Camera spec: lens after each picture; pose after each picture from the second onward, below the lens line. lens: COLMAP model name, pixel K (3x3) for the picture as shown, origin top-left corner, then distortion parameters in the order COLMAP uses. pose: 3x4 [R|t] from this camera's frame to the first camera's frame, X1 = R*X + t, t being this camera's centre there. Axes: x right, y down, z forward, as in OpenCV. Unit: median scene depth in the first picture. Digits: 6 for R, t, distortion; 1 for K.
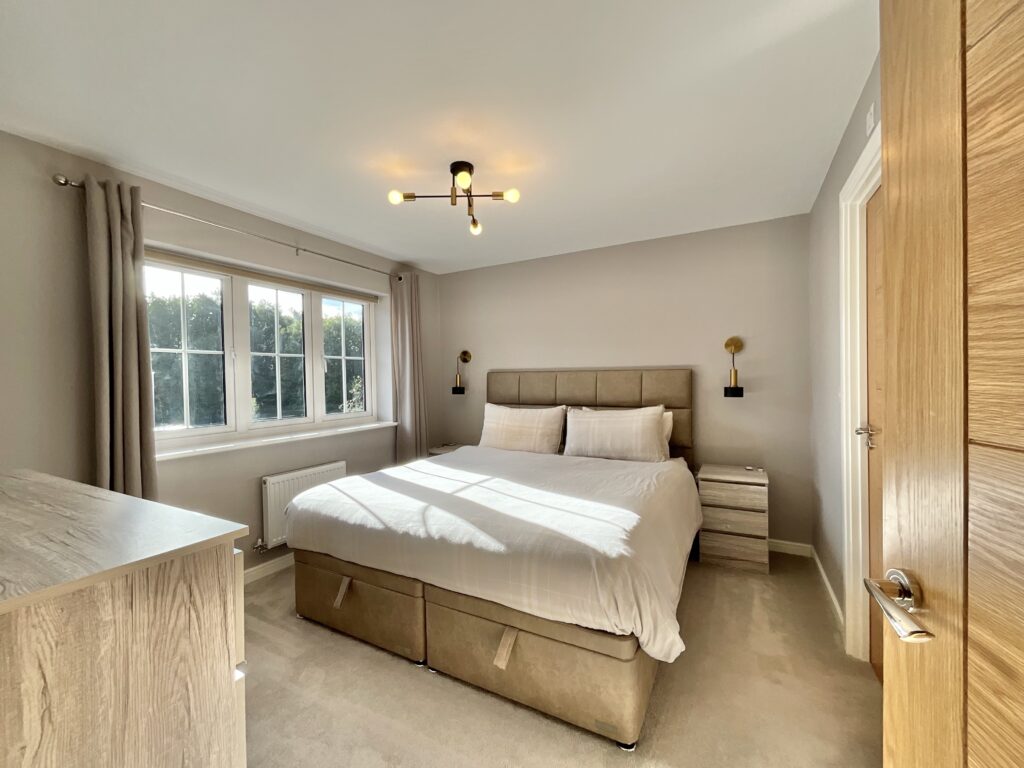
lens RADIAL K [[417.4, 0, 513.7], [0, 417.4, 384.4], [0, 0, 1]] dist [-0.001120, 0.000944]
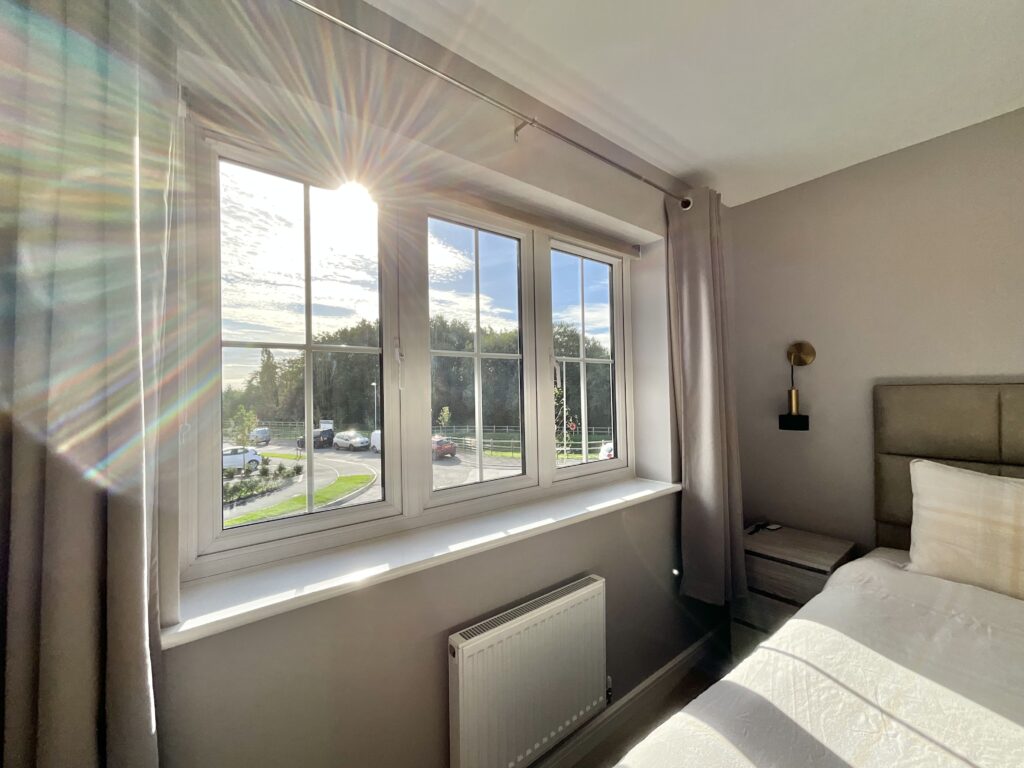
lens RADIAL K [[417.4, 0, 513.7], [0, 417.4, 384.4], [0, 0, 1]] dist [-0.001120, 0.000944]
pose [[0.922590, -0.003650, -0.385764, -0.270510], [-0.003884, 0.999817, -0.018748, -0.021126], [0.385762, 0.018795, 0.922407, 0.452668]]
